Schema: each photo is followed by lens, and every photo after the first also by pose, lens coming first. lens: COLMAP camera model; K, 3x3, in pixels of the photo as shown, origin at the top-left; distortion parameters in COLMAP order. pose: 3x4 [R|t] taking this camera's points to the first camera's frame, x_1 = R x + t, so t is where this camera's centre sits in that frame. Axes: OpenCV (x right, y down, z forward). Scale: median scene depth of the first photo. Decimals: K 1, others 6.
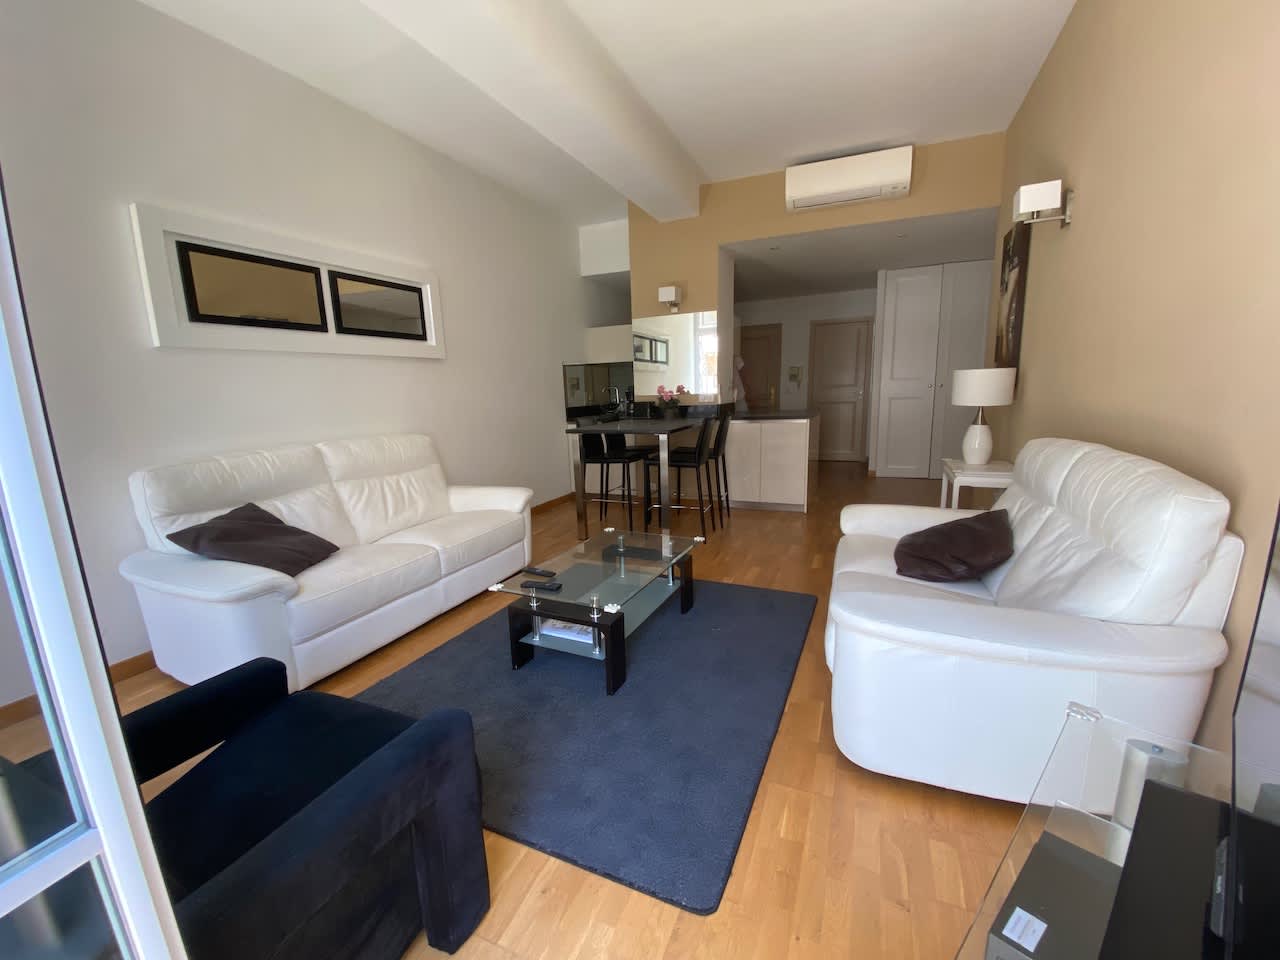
lens RADIAL K [[520.1, 0, 640.0], [0, 520.1, 480.0], [0, 0, 1]] dist [0.019121, -0.019371]
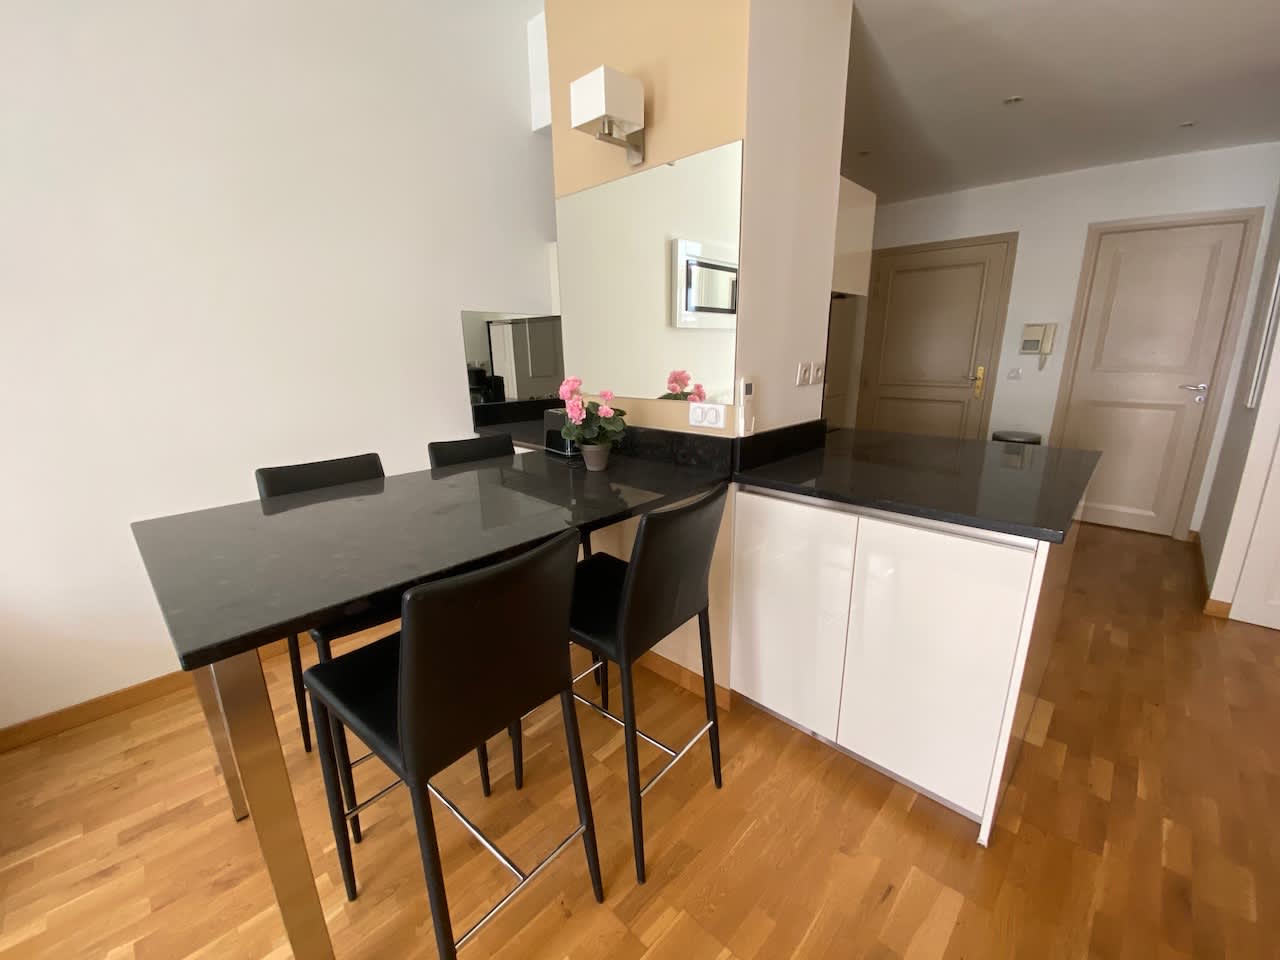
lens RADIAL K [[520.1, 0, 640.0], [0, 520.1, 480.0], [0, 0, 1]] dist [0.019121, -0.019371]
pose [[0.936200, 0.111082, -0.333452, 0.408723], [-0.082859, 0.991756, 0.097747, -0.288069], [0.341561, -0.063881, 0.937686, 1.295961]]
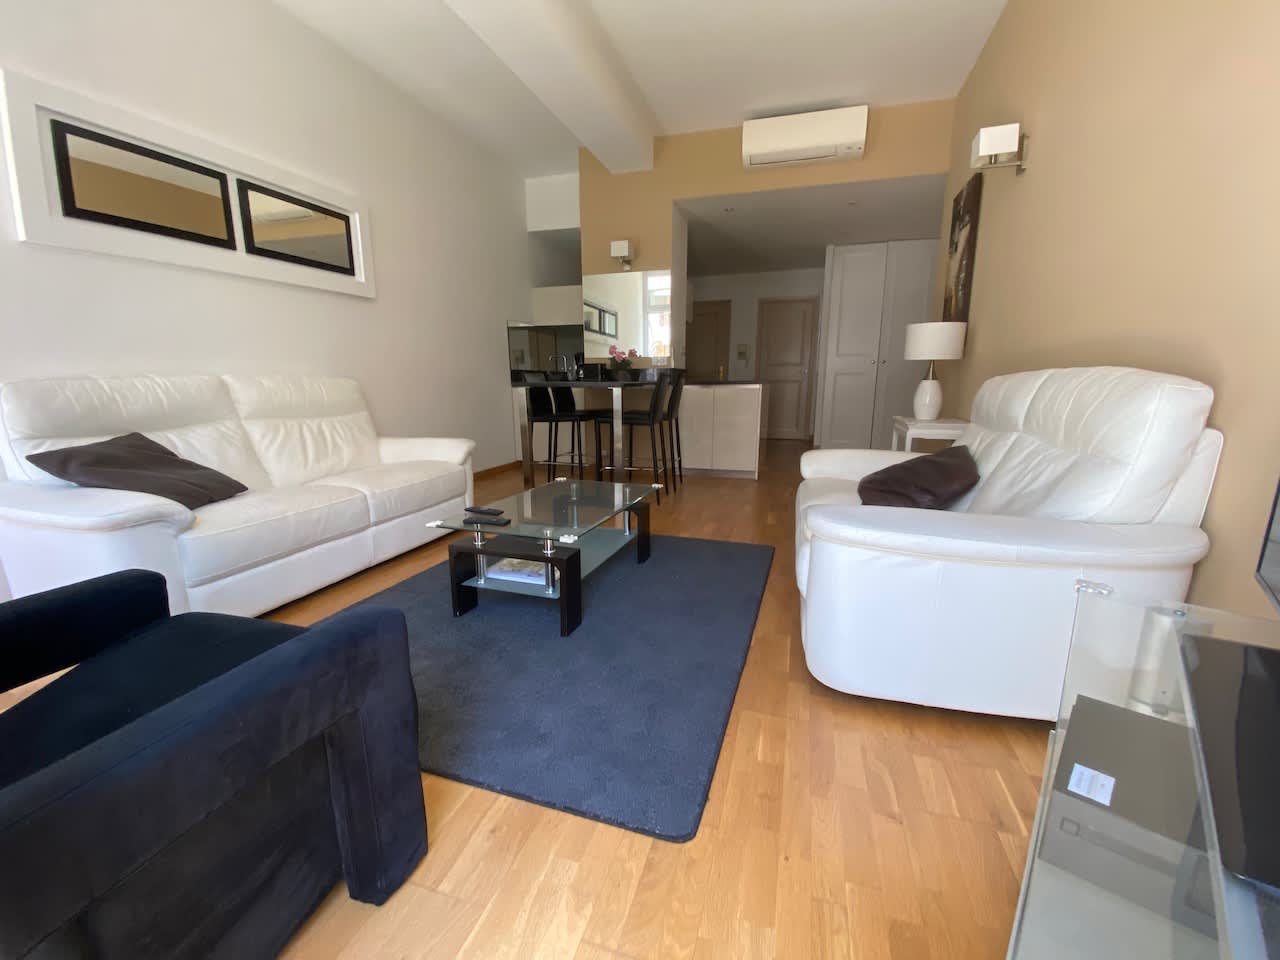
lens RADIAL K [[520.1, 0, 640.0], [0, 520.1, 480.0], [0, 0, 1]] dist [0.019121, -0.019371]
pose [[0.994176, 0.006786, 0.107551, -0.021301], [-0.008172, 0.999889, 0.012460, 0.103610], [-0.107455, -0.013266, 0.994121, 0.068924]]
